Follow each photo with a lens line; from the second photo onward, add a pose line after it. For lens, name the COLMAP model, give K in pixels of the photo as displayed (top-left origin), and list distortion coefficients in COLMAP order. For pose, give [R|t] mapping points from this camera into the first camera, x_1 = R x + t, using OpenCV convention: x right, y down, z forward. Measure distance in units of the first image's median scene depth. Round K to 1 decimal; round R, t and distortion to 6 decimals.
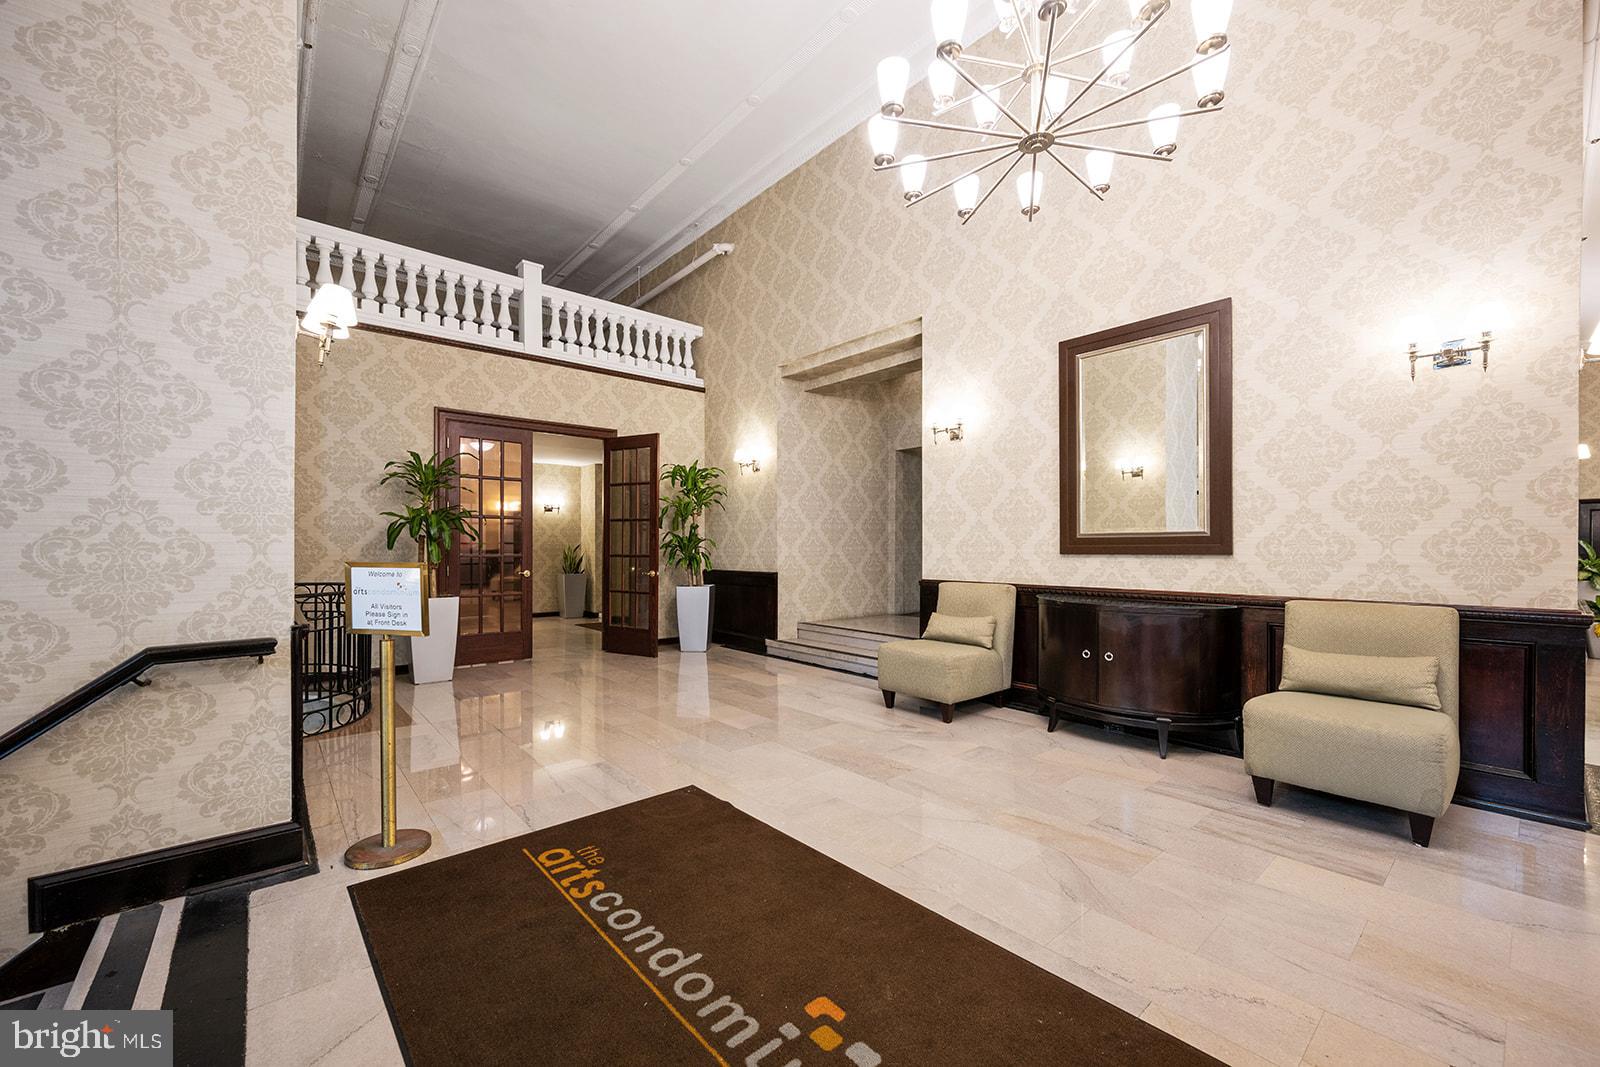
lens RADIAL K [[637.5, 0, 803.0], [0, 637.5, 548.1], [0, 0, 1]] dist [-0.000512, 0.000399]
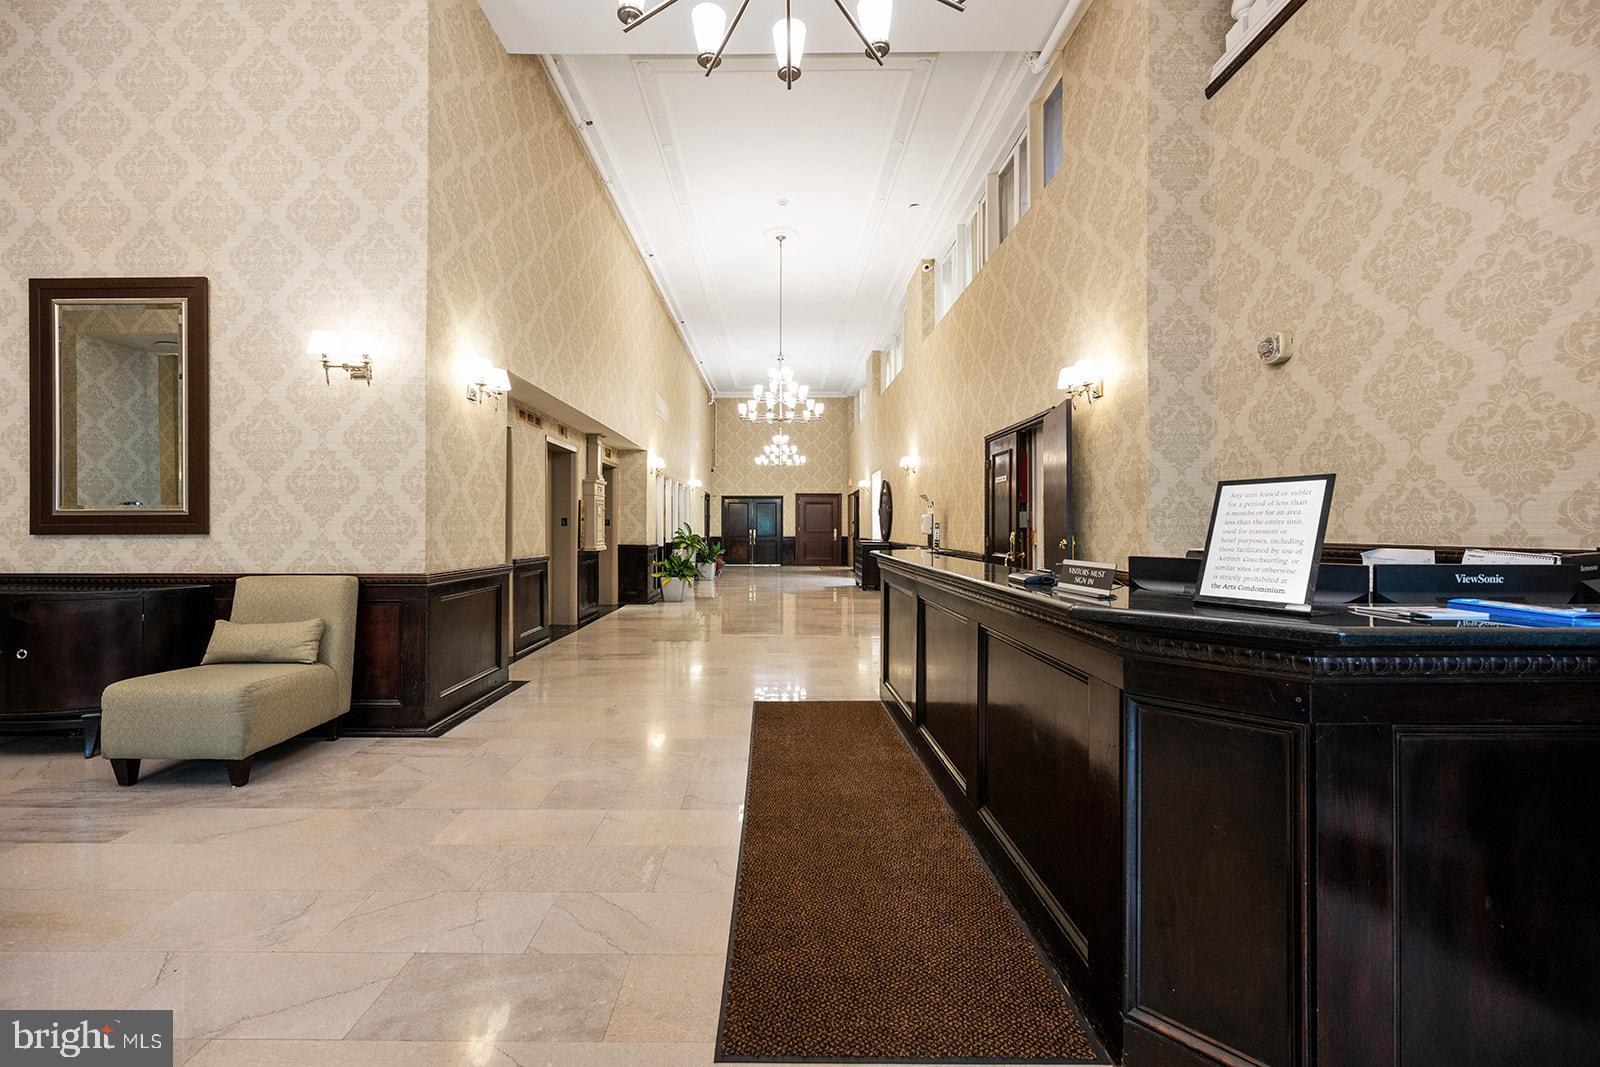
lens RADIAL K [[641.1, 0, 785.2], [0, 641.1, 522.3], [0, 0, 1]] dist [-0.007031, 0.000354]
pose [[0.648010, 0.006202, 0.761607, 0.494493], [0.000280, 0.999965, -0.008381, 0.000740], [-0.761632, 0.005644, 0.647986, -0.335496]]
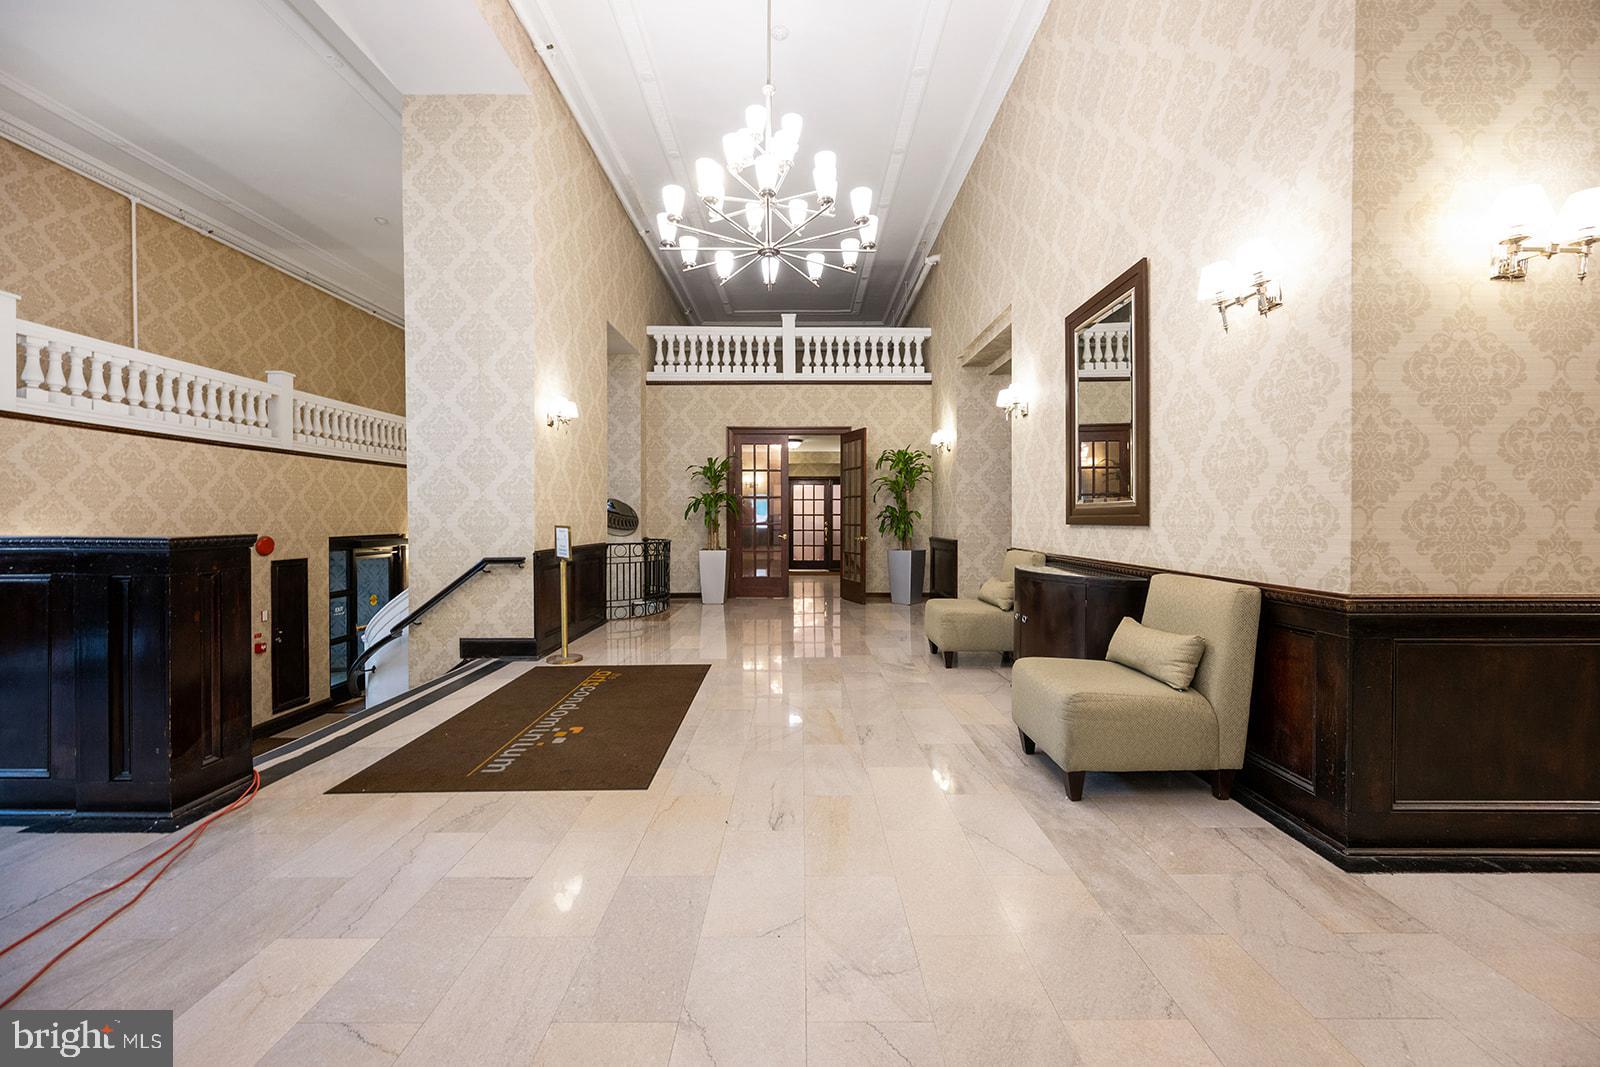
lens RADIAL K [[622.4, 0, 795.0], [0, 622.4, 528.2], [0, 0, 1]] dist [-0.000505, -0.000040]
pose [[0.758619, 0.009653, -0.651463, 0.873003], [0.000899, 0.999874, 0.015862, -0.001465], [0.651534, -0.012619, 0.758514, -0.055251]]
